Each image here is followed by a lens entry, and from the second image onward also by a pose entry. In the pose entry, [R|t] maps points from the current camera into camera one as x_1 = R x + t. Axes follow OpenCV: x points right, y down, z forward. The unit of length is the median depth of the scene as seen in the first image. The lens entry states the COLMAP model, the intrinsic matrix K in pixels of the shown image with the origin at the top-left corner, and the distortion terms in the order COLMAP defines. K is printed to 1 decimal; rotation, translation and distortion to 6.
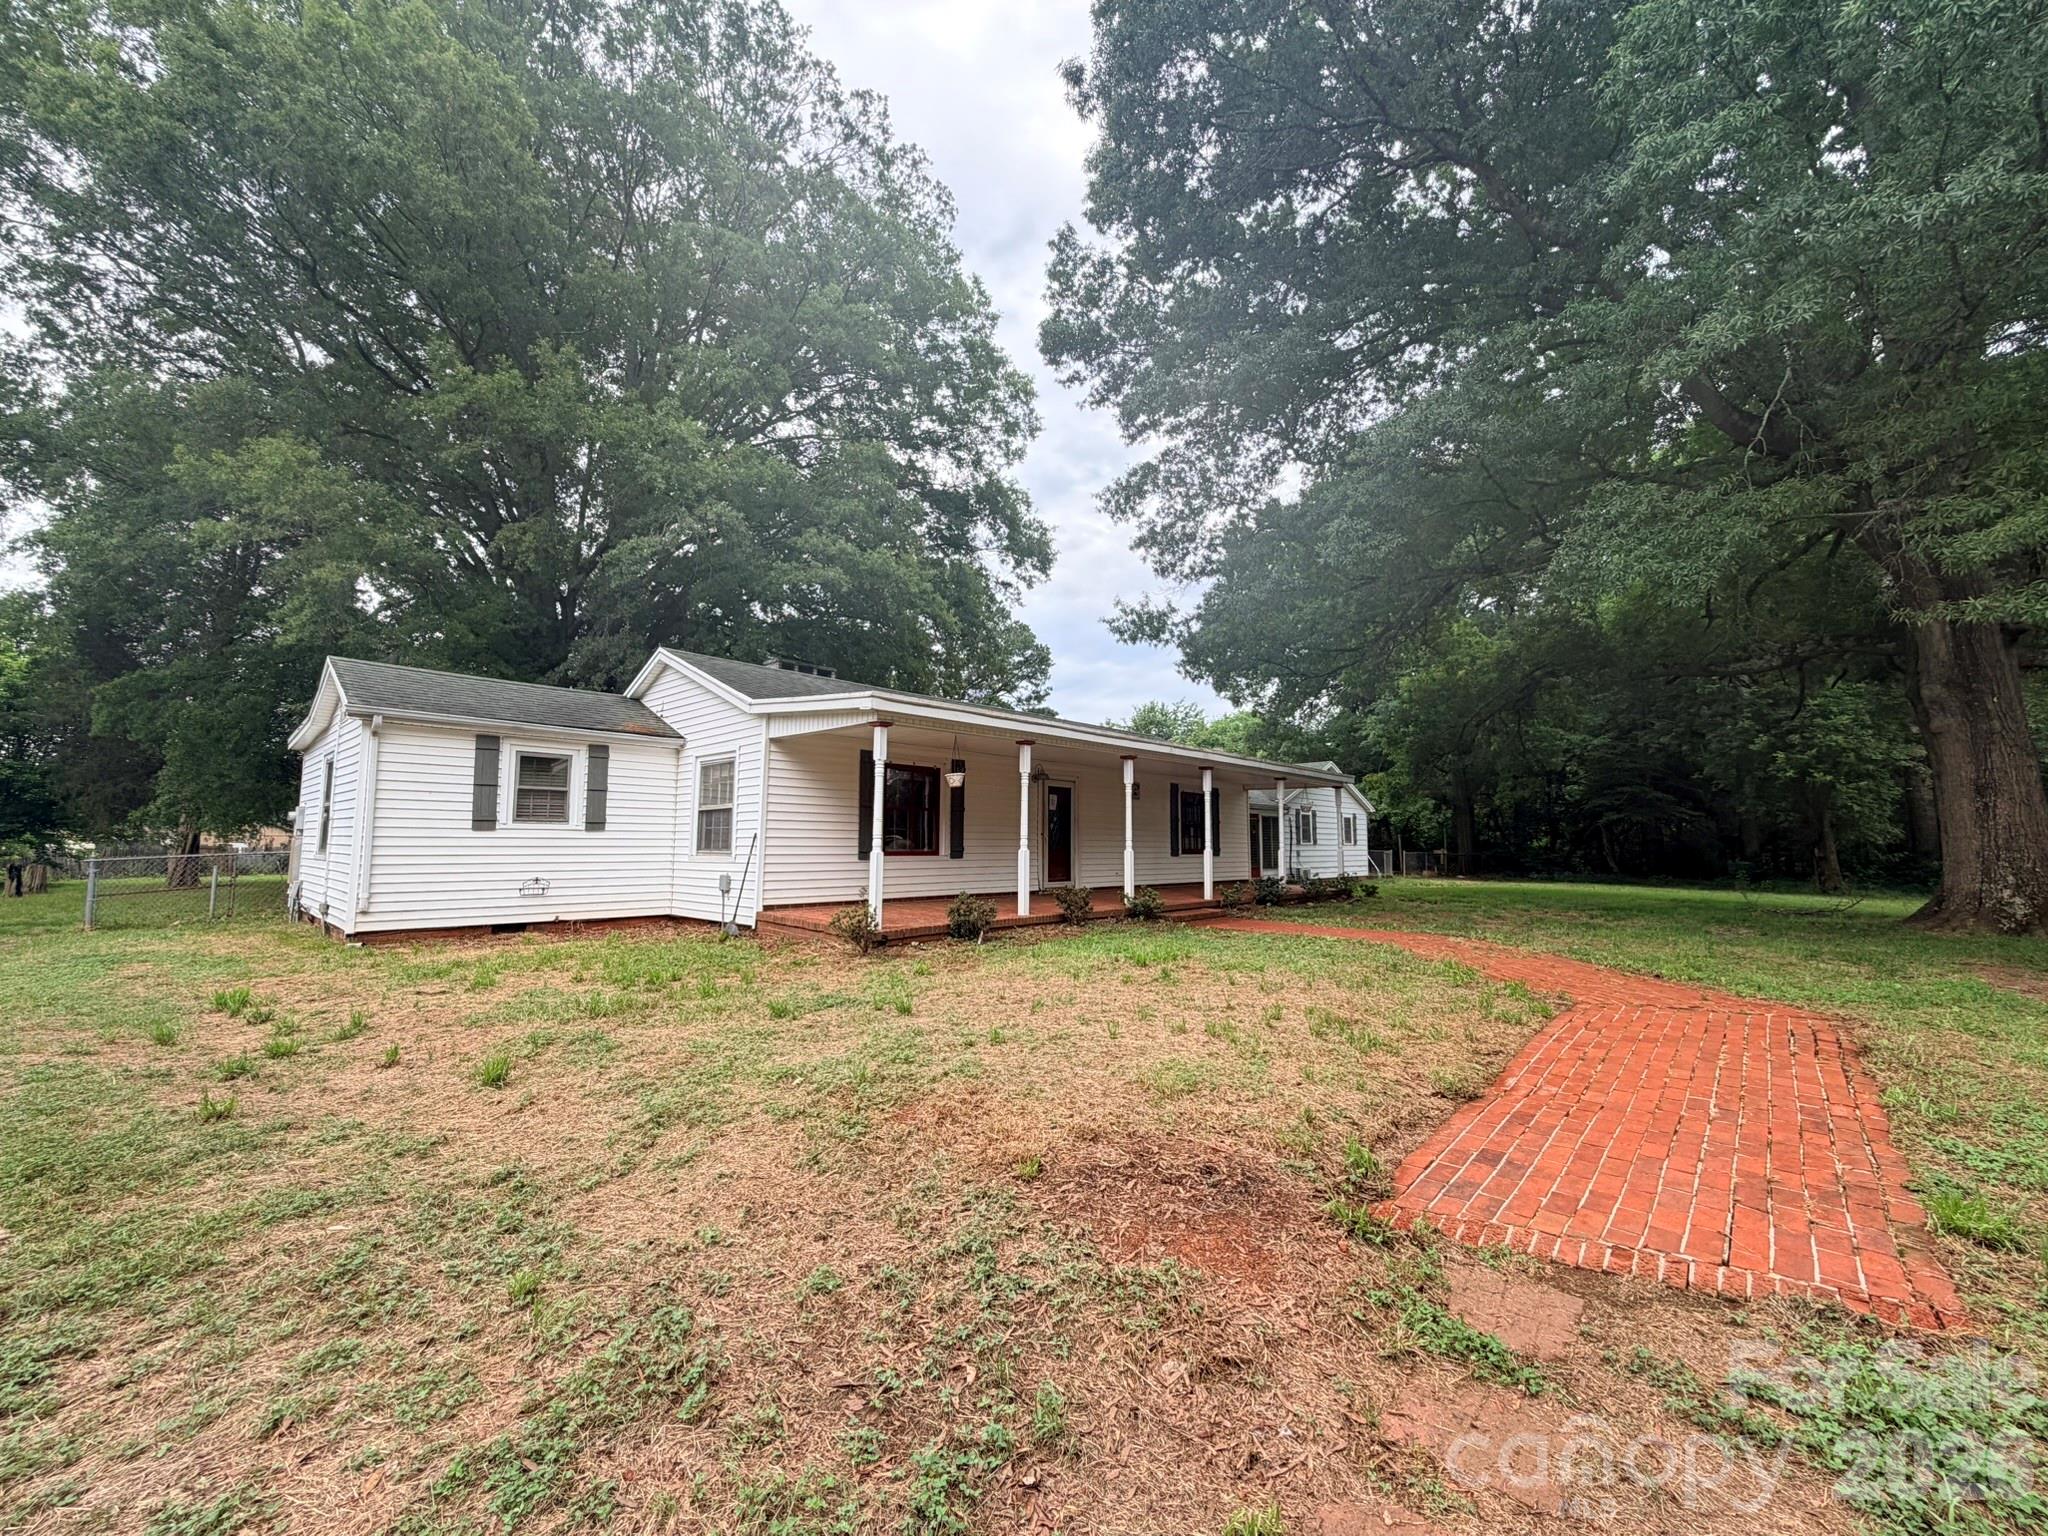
lens RADIAL K [[815.5, 0, 1017.3], [0, 815.5, 766.9], [0, 0, 1]] dist [-0.000440, 0.000238]
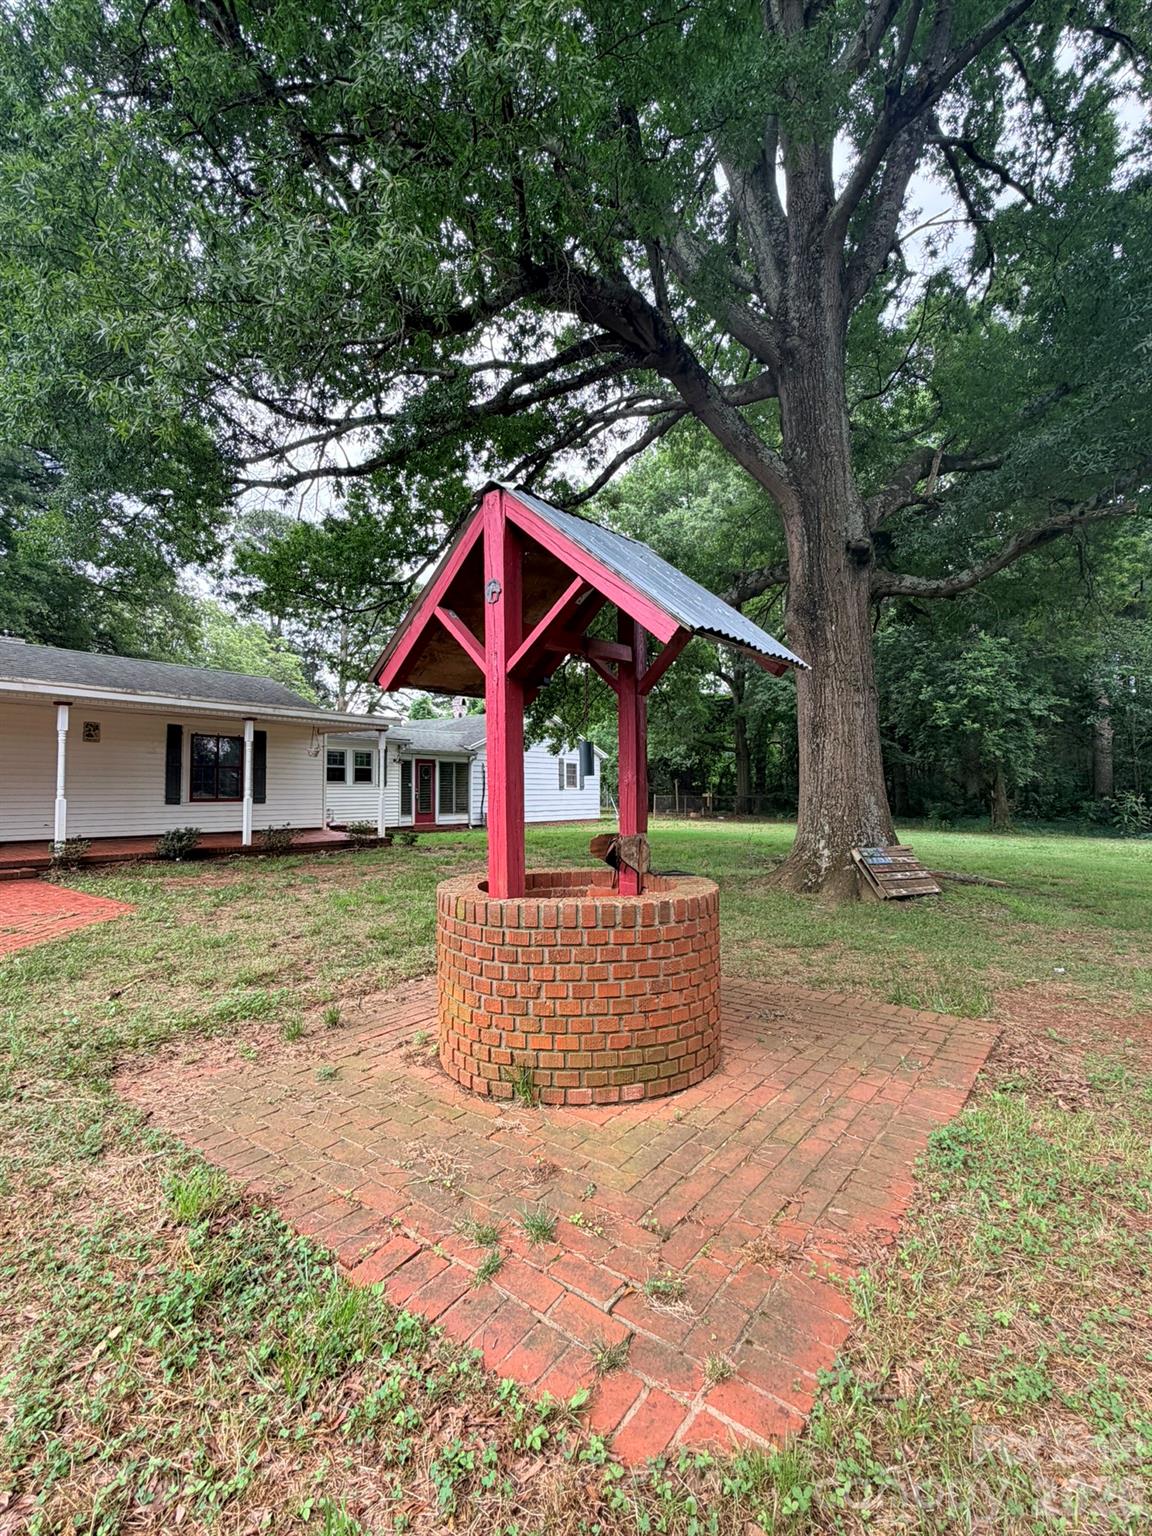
lens RADIAL K [[715.1, 0, 573.7], [0, 715.1, 765.3], [0, 0, 1]] dist [-0.000309, -0.000015]
pose [[0.995202, -0.001091, 0.097836, 0.665200], [-0.005084, 0.998010, 0.062846, 0.015513], [-0.097710, -0.063041, 0.993216, 0.197256]]
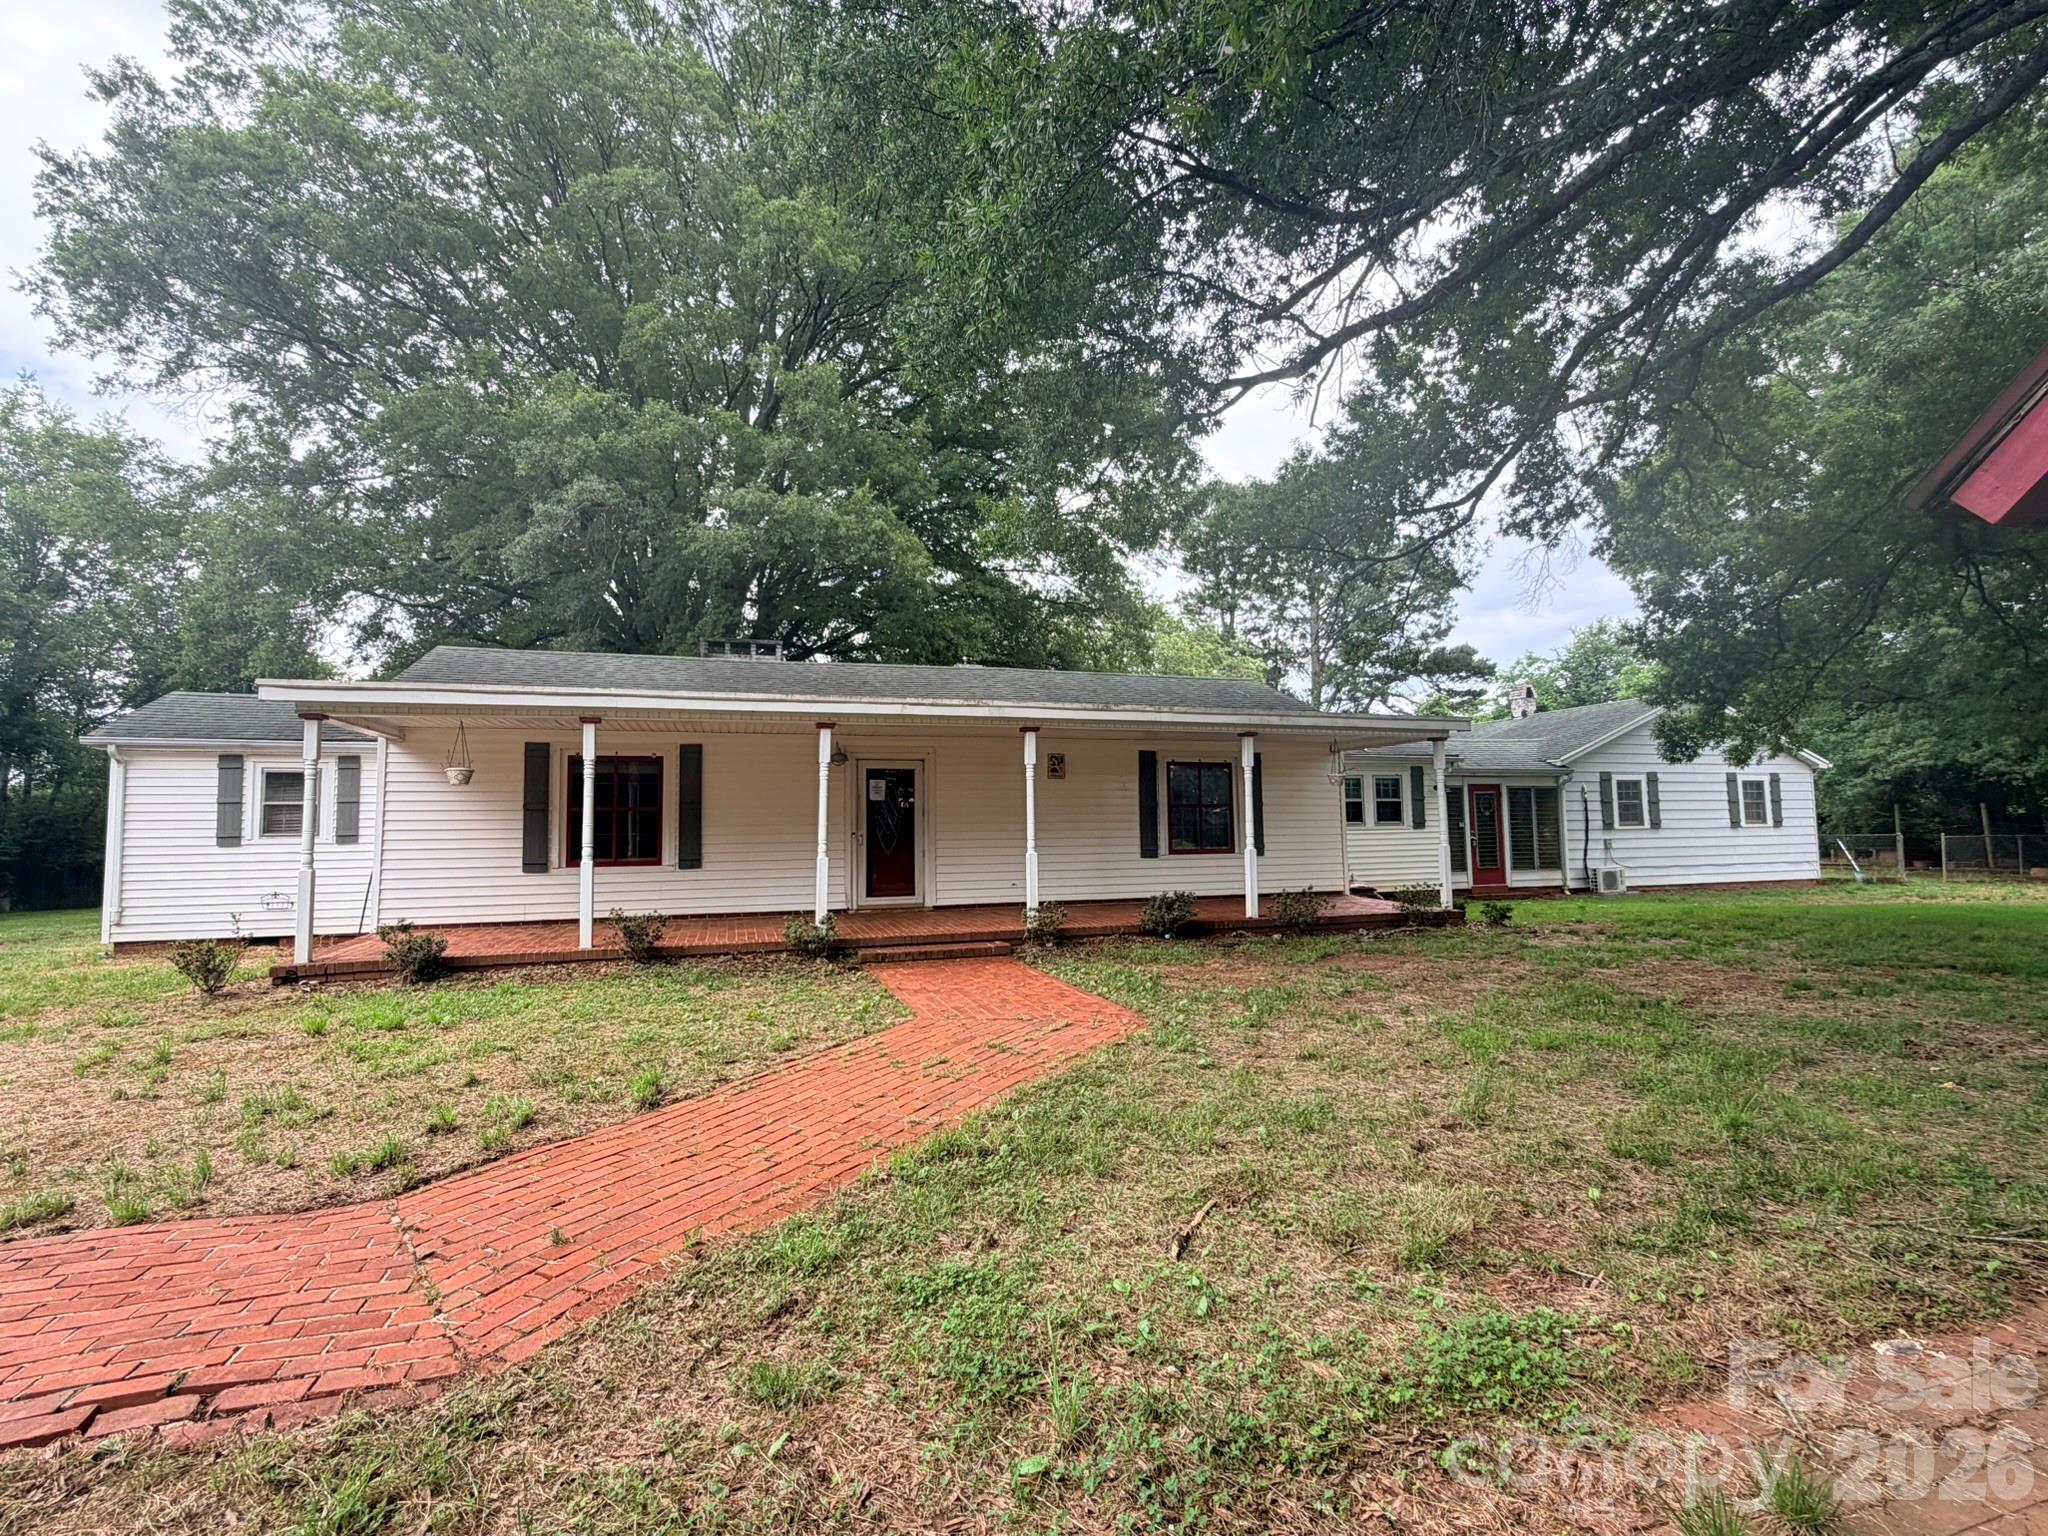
lens RADIAL K [[943.3, 0, 1022.3], [0, 943.3, 772.8], [0, 0, 1]] dist [-0.001739, -0.000275]
pose [[0.872295, -0.051213, -0.486290, 0.576550], [0.066570, 0.997679, 0.014343, 0.024153], [0.484426, -0.044884, 0.873680, 0.316832]]
